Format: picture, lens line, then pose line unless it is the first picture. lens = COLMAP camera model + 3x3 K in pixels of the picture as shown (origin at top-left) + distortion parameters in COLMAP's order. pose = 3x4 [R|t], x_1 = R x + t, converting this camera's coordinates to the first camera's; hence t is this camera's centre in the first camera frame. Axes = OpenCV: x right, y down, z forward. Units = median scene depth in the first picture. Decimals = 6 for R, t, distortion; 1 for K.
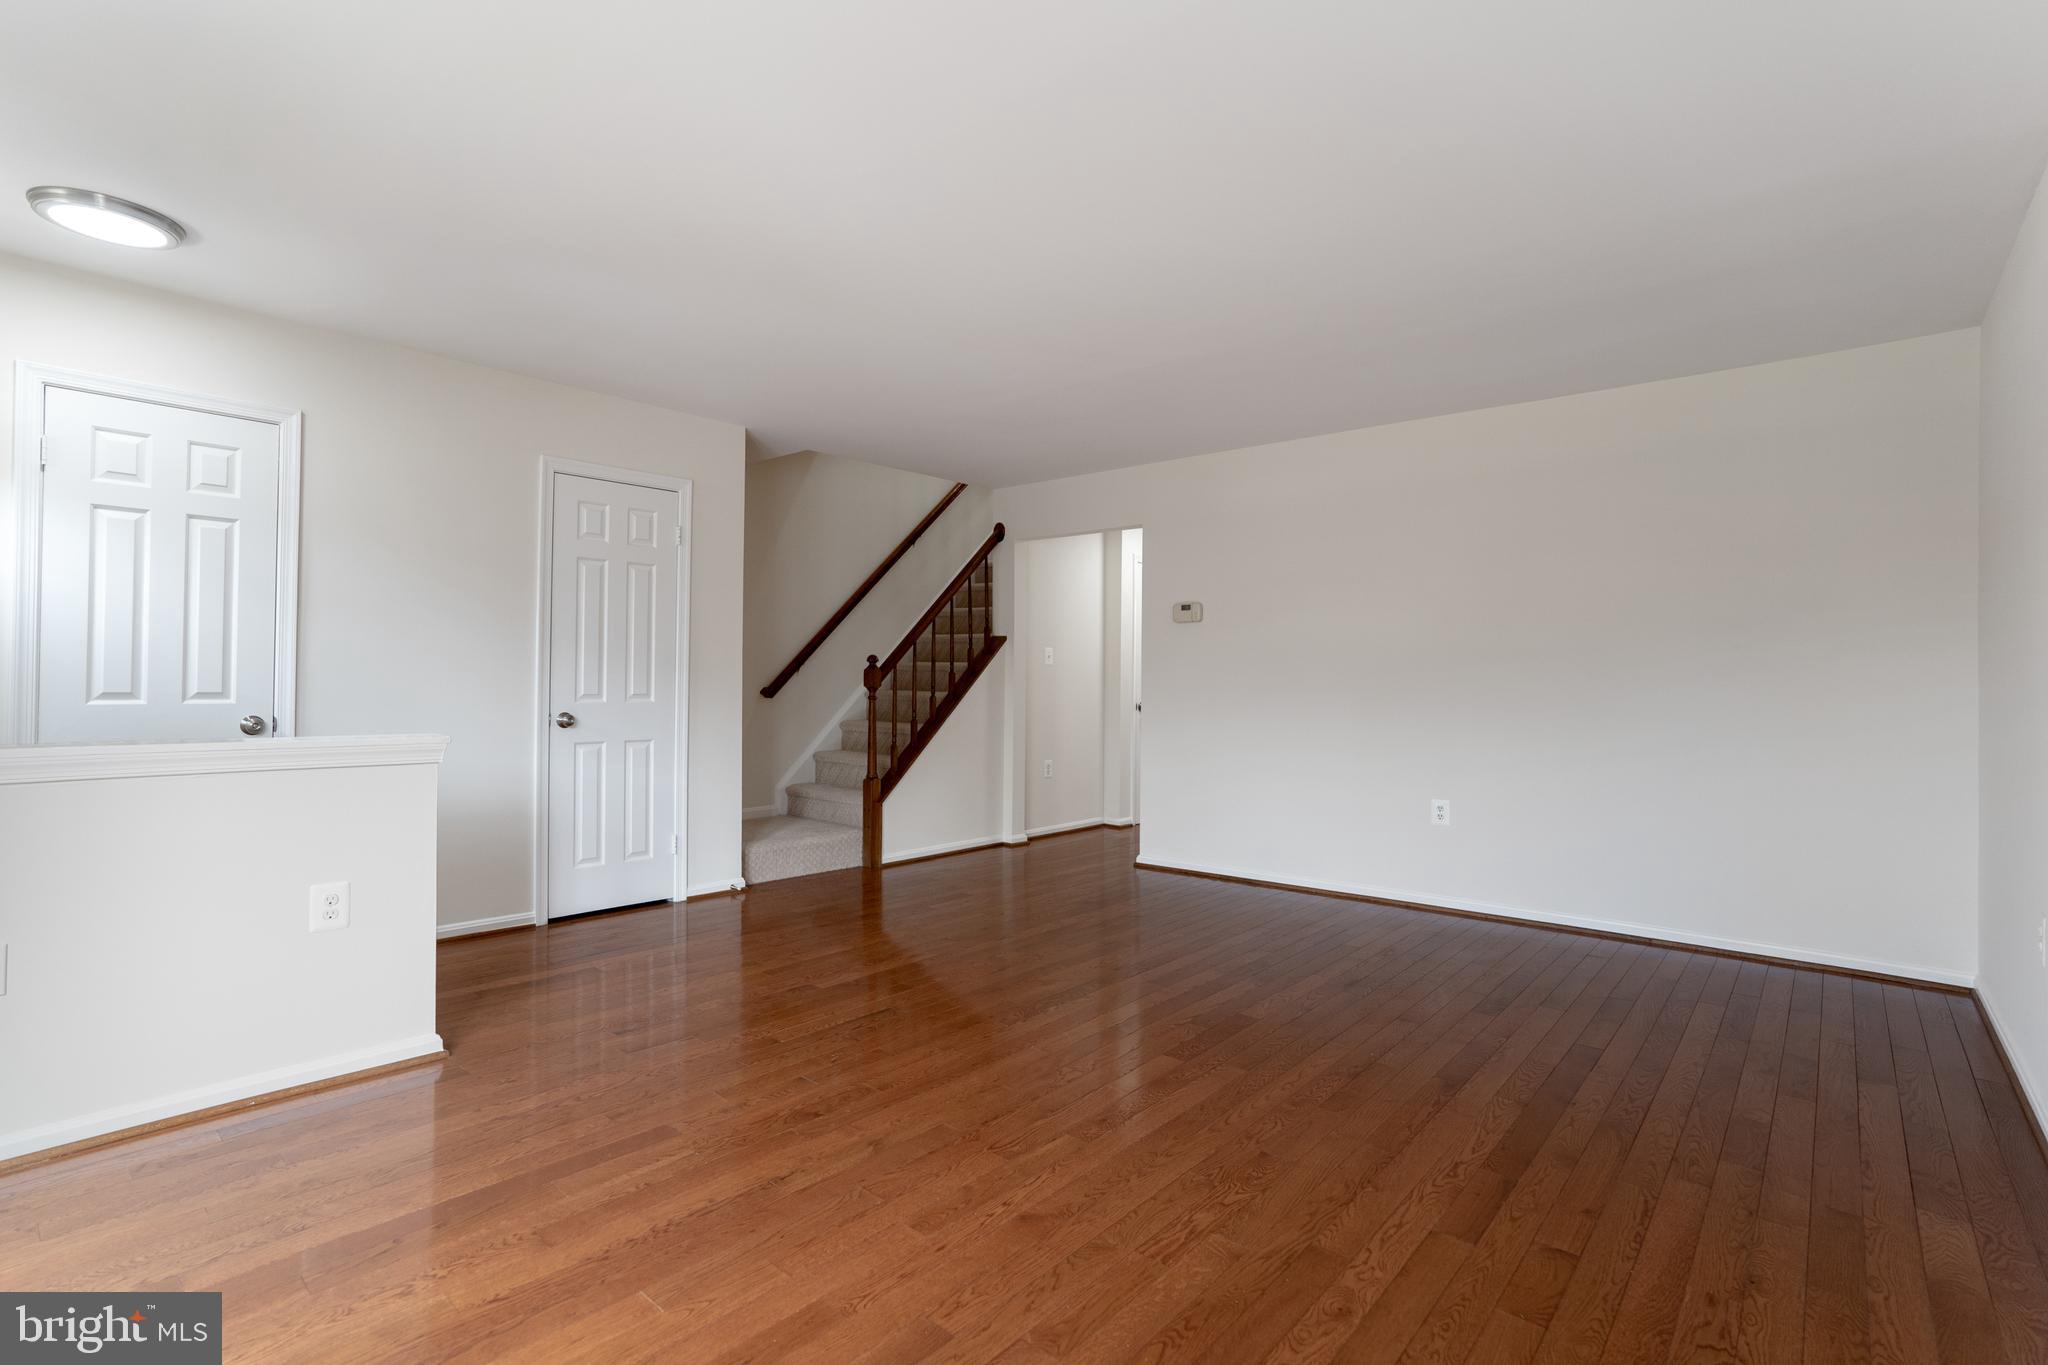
lens RADIAL K [[970.8, 0, 1013.2], [0, 970.8, 678.7], [0, 0, 1]] dist [-0.033522, 0.000694]
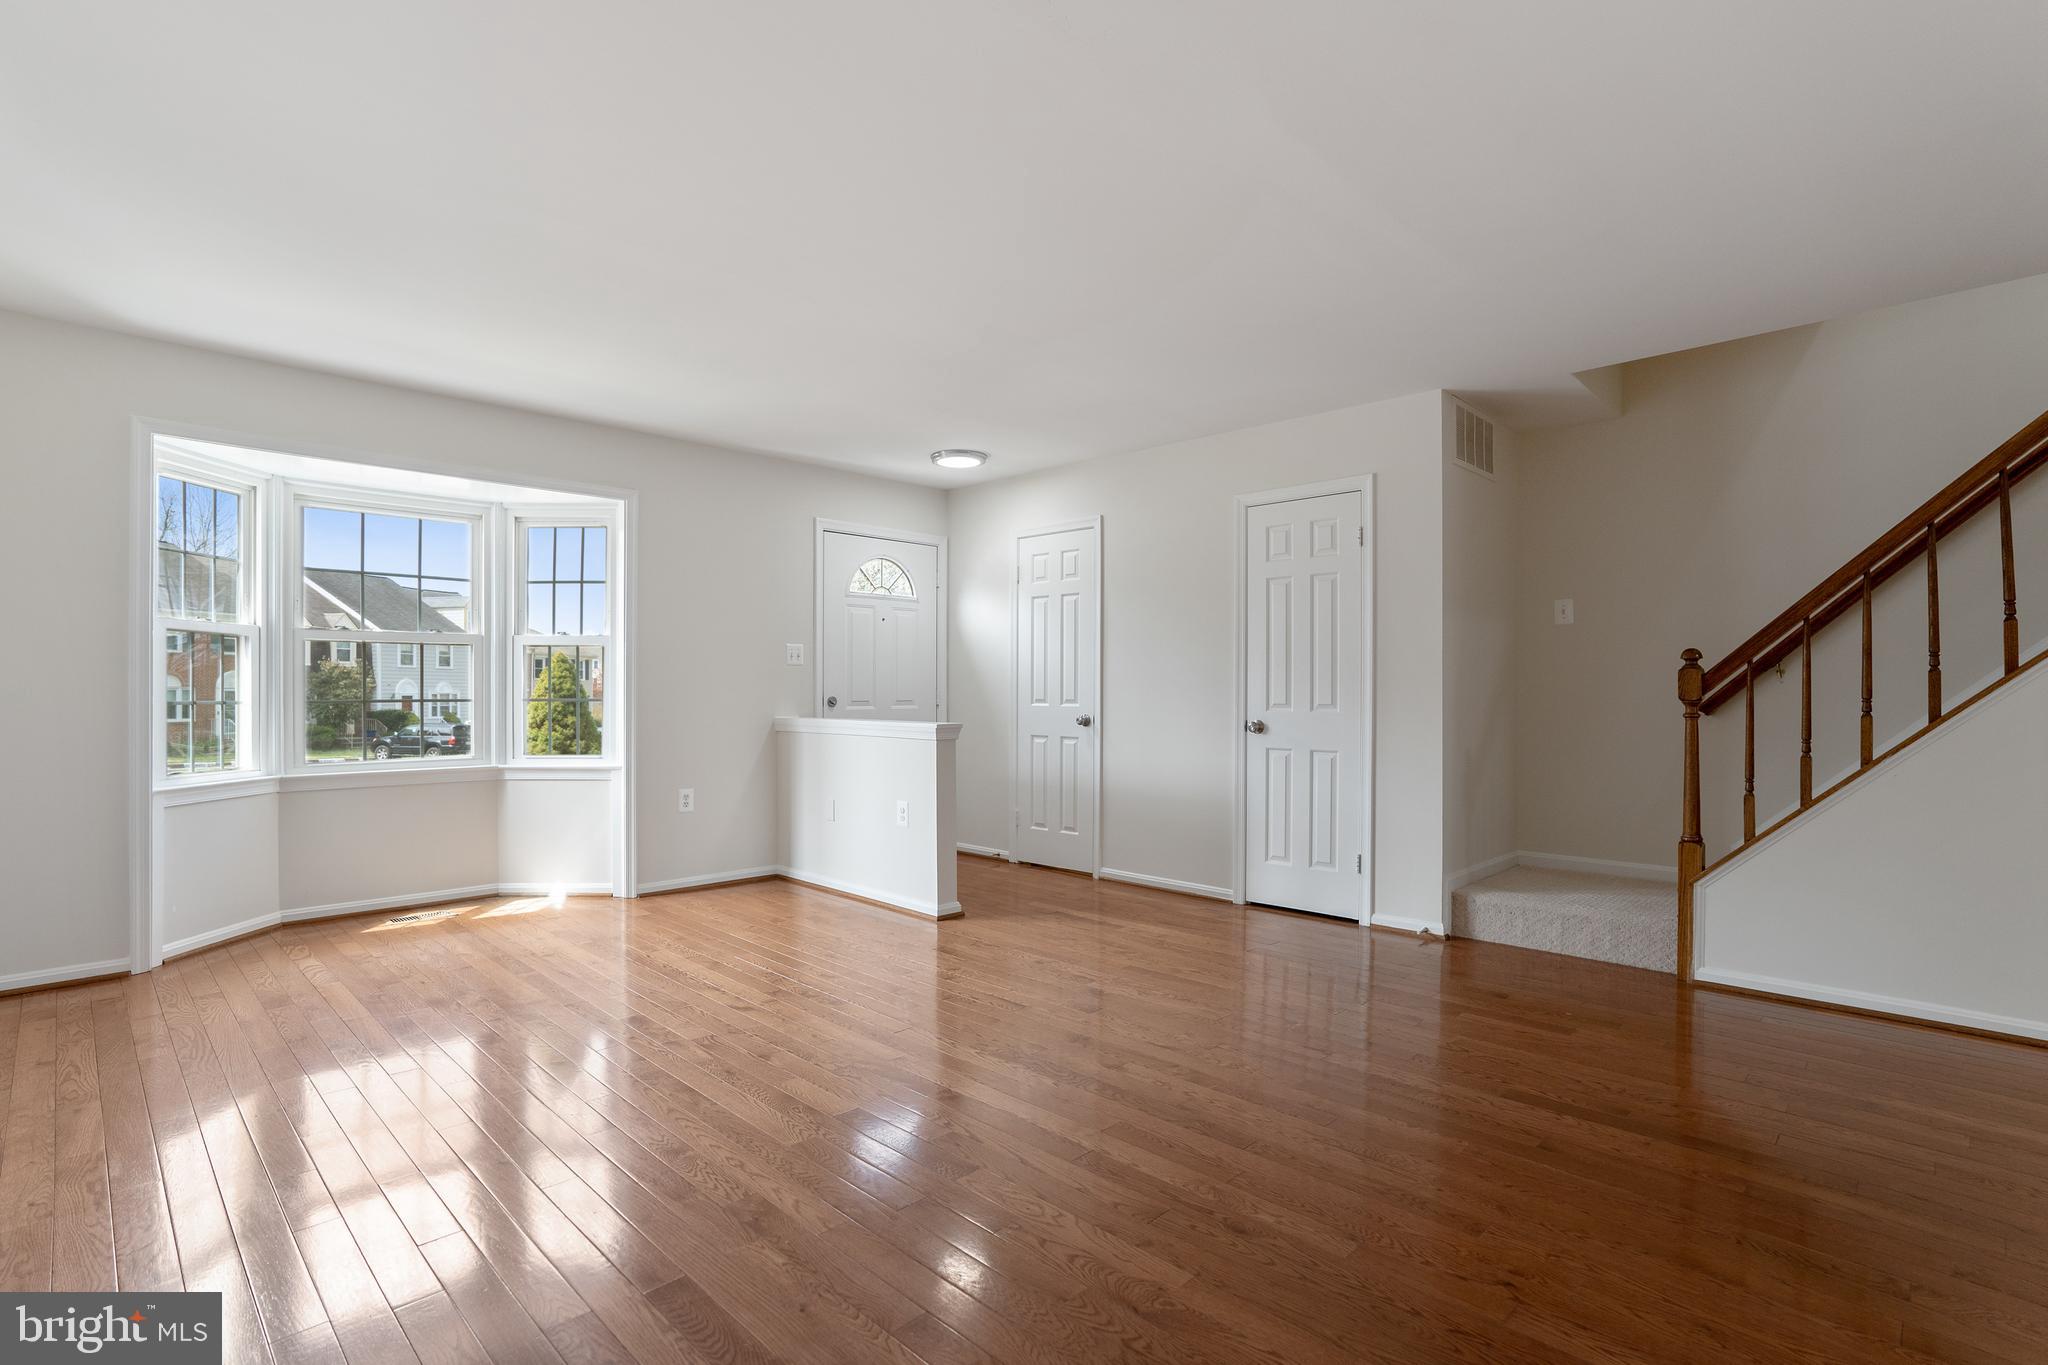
lens RADIAL K [[970.8, 0, 1013.2], [0, 970.8, 678.7], [0, 0, 1]] dist [-0.033522, 0.000694]
pose [[-0.070986, -0.020467, -0.997267, 0.670886], [0.002884, 0.999781, -0.020724, 0.009396], [0.997473, -0.004347, -0.070911, 0.784492]]
